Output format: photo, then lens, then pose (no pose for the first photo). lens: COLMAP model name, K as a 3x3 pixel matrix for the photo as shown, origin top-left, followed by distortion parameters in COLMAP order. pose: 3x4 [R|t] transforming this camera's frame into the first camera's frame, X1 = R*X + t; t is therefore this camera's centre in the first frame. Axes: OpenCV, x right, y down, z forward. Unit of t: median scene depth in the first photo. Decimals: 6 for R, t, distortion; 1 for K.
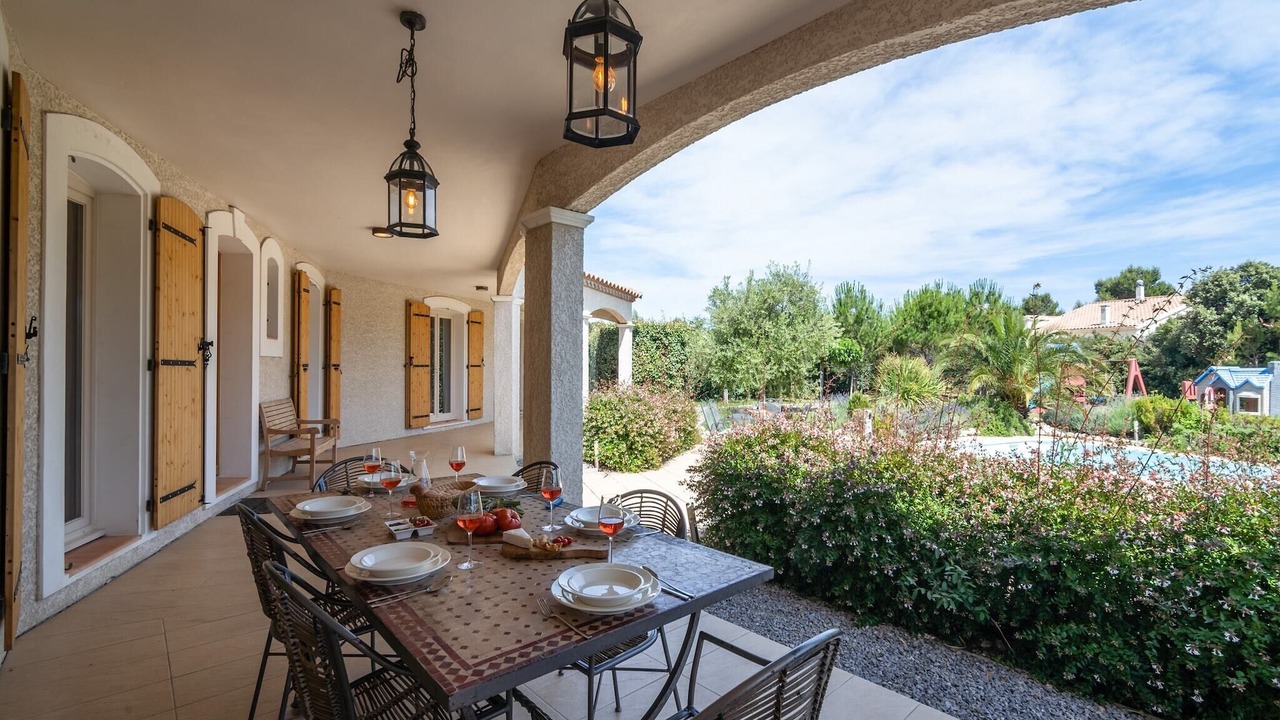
lens RADIAL K [[564.4, 0, 641.7], [0, 564.4, 364.1], [0, 0, 1]] dist [-0.011056, -0.000293]
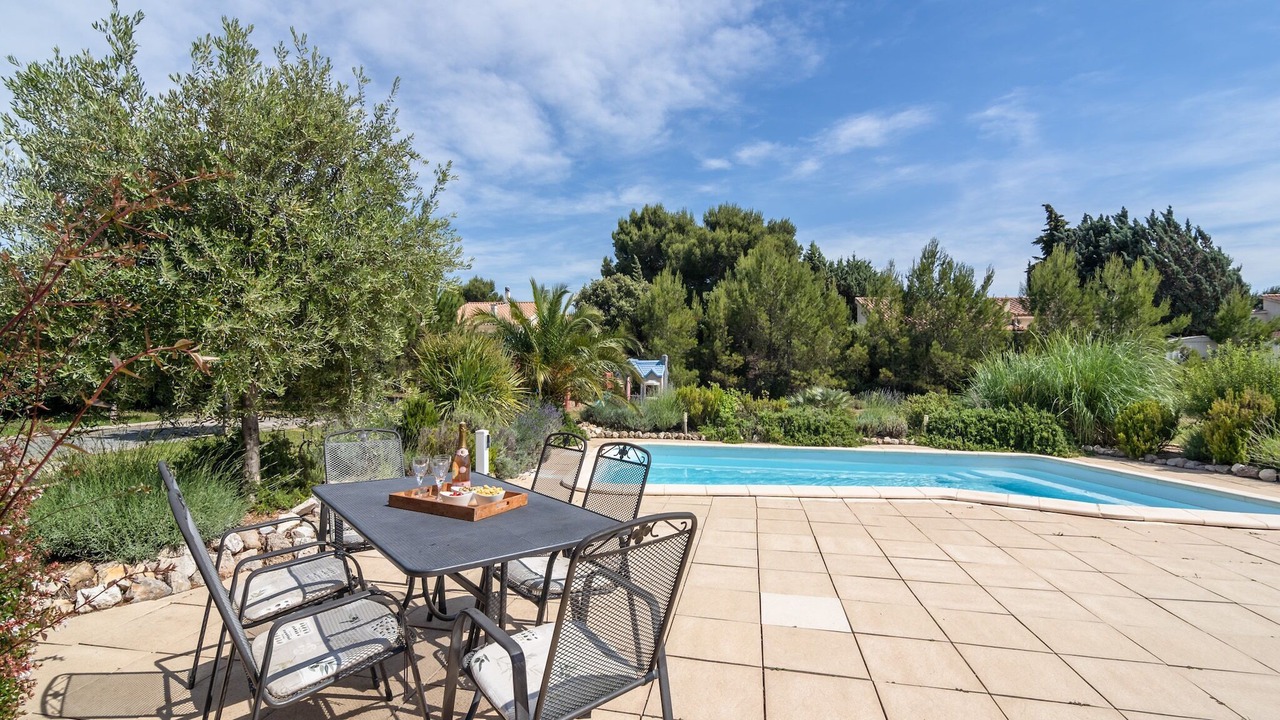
lens RADIAL K [[567.0, 0, 638.6], [0, 567.0, 348.7], [0, 0, 1]] dist [0.000343, 0.000016]
pose [[0.468600, 0.024857, 0.883060, 0.028735], [0.001185, 0.999585, -0.028766, 0.032903], [-0.883409, 0.014526, 0.468377, 0.881953]]
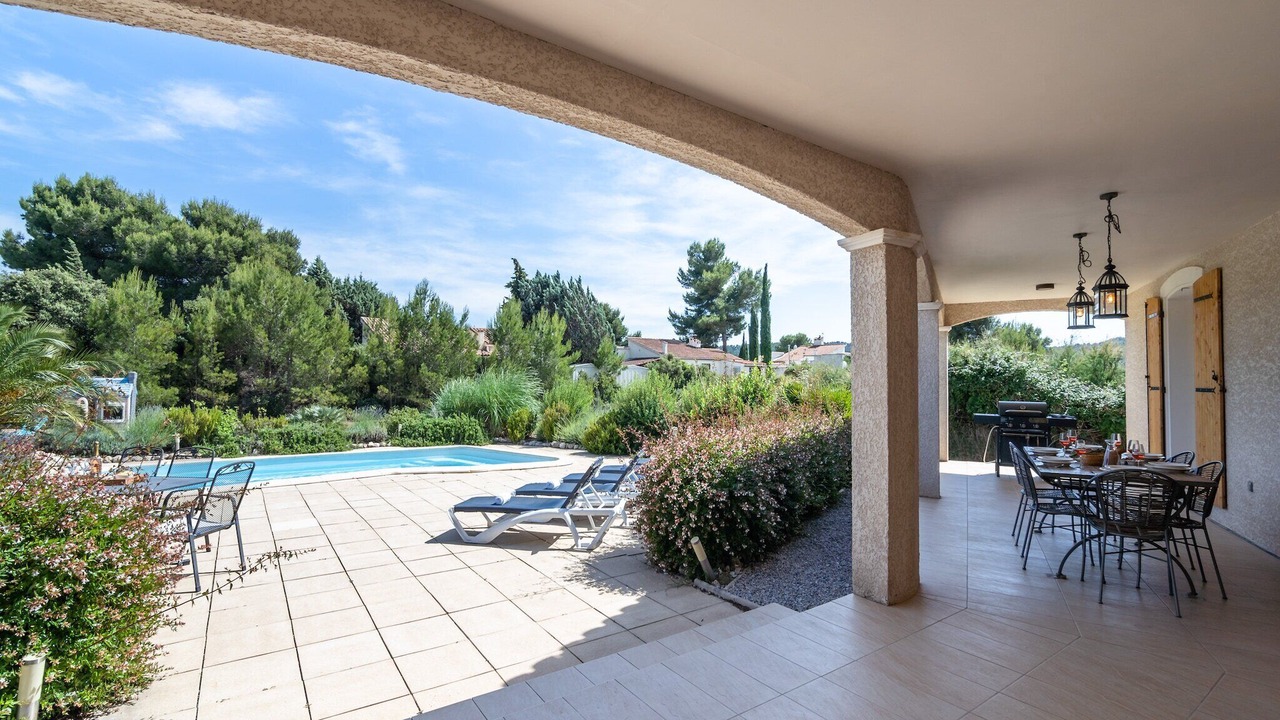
lens RADIAL K [[565.0, 0, 630.0], [0, 565.0, 372.2], [0, 0, 1]] dist [0.000924, 0.000834]
pose [[-0.309676, 0.007021, 0.950816, -0.419520], [-0.008855, 0.999908, -0.010268, -0.002629], [-0.950801, -0.011599, -0.309585, 0.780626]]
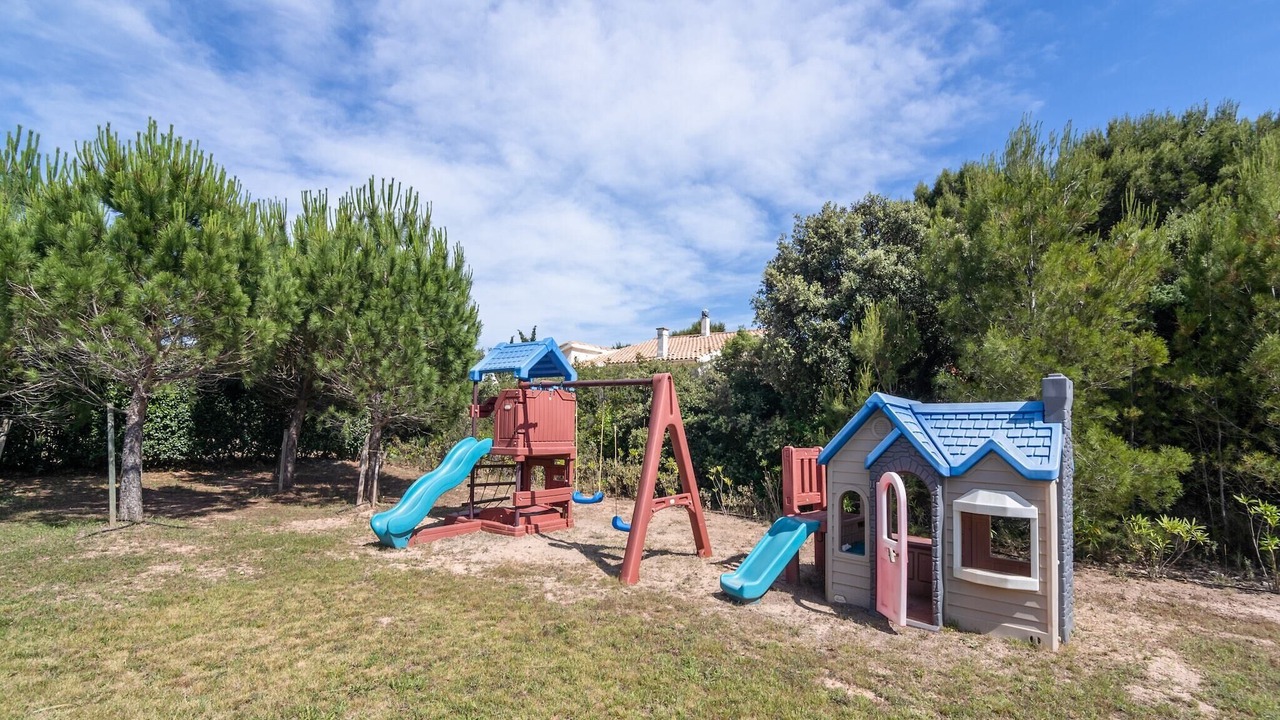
lens RADIAL K [[565.0, 0, 630.0], [0, 565.0, 372.2], [0, 0, 1]] dist [0.000924, 0.000834]
pose [[0.833069, 0.078401, 0.547586, 1.536539], [-0.027835, 0.994593, -0.100054, 0.049503], [-0.552469, 0.068110, 0.830746, 1.667940]]
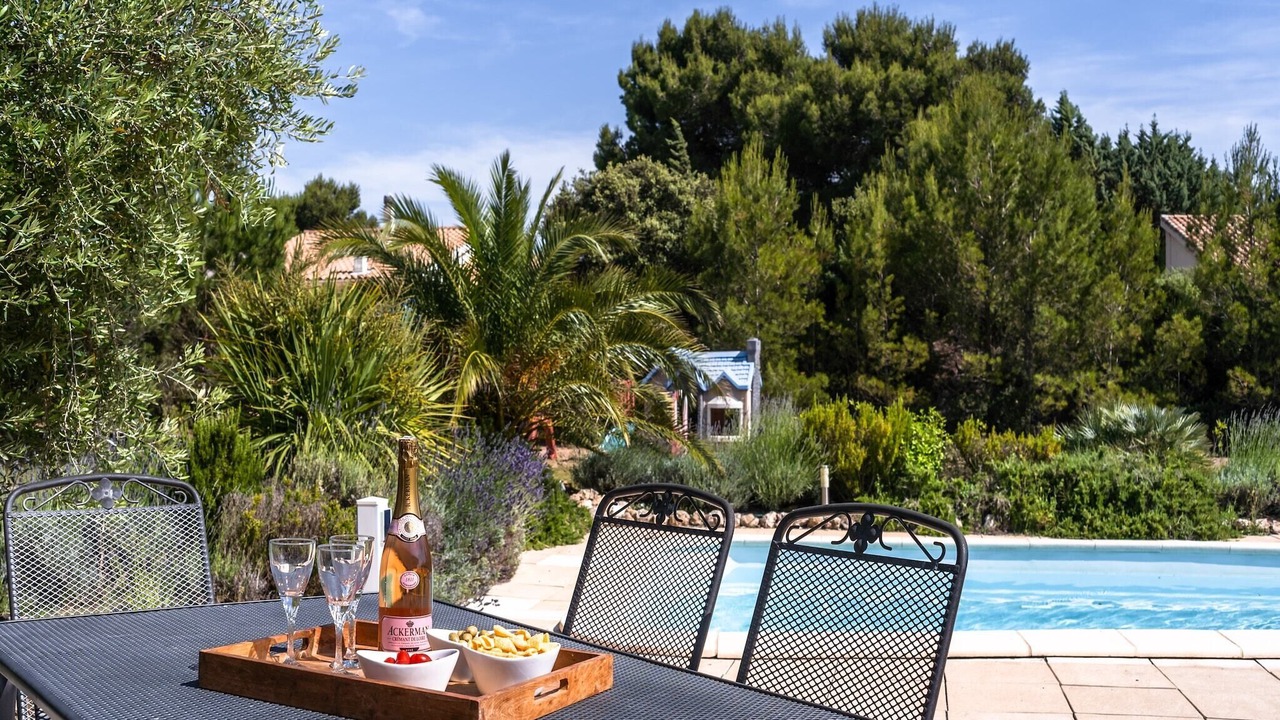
lens RADIAL K [[1258.6, 0, 643.6], [0, 1258.6, 328.4], [0, 0, 1]] dist [-0.210552, 0.330273]
pose [[0.486300, 0.028282, 0.873334, 0.077088], [0.004504, 0.999382, -0.034873, 0.050522], [-0.873780, 0.020892, 0.485872, 0.958082]]
